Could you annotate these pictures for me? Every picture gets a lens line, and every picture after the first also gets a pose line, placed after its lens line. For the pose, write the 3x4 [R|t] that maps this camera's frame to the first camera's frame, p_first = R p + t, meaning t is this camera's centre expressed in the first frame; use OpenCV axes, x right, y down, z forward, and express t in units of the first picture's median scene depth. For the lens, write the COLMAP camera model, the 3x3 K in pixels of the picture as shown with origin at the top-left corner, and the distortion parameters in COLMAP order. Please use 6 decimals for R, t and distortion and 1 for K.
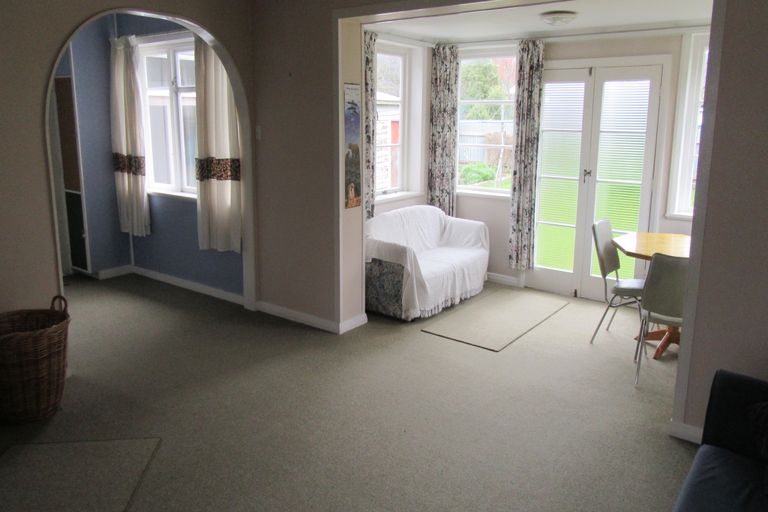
lens RADIAL K [[585.0, 0, 384.3], [0, 585.0, 231.9], [0, 0, 1]] dist [-0.019957, 0.000121]
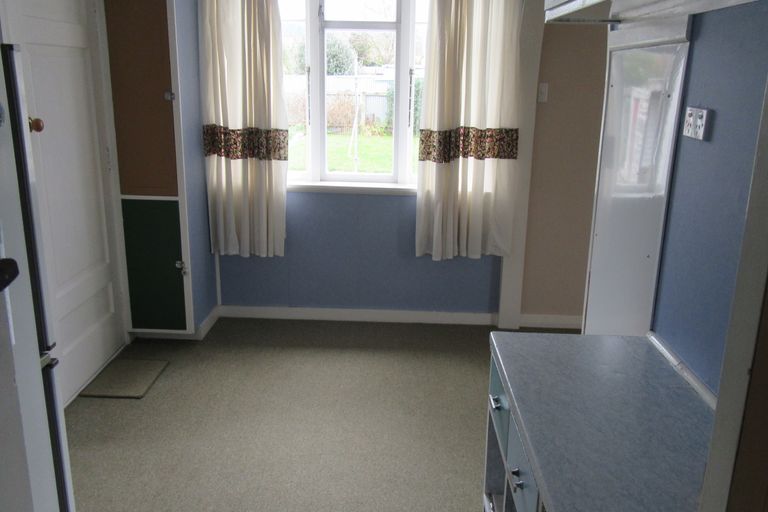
lens RADIAL K [[585.0, 0, 384.3], [0, 585.0, 231.9], [0, 0, 1]] dist [-0.019957, 0.000121]
pose [[0.808615, -0.136843, 0.572202, -0.700468], [0.093962, 0.990128, 0.104008, -0.076149], [-0.580786, -0.030338, 0.813491, 0.429026]]
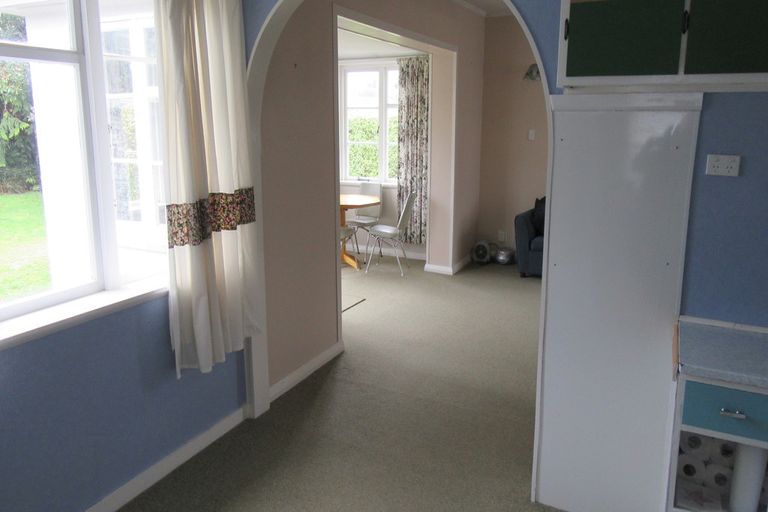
lens RADIAL K [[585.0, 0, 384.3], [0, 585.0, 231.9], [0, 0, 1]] dist [-0.019957, 0.000121]
pose [[-0.220399, -0.193224, 0.956080, -0.763570], [0.182325, 0.954746, 0.234984, -0.171896], [-0.958218, 0.226108, -0.175195, 0.844863]]
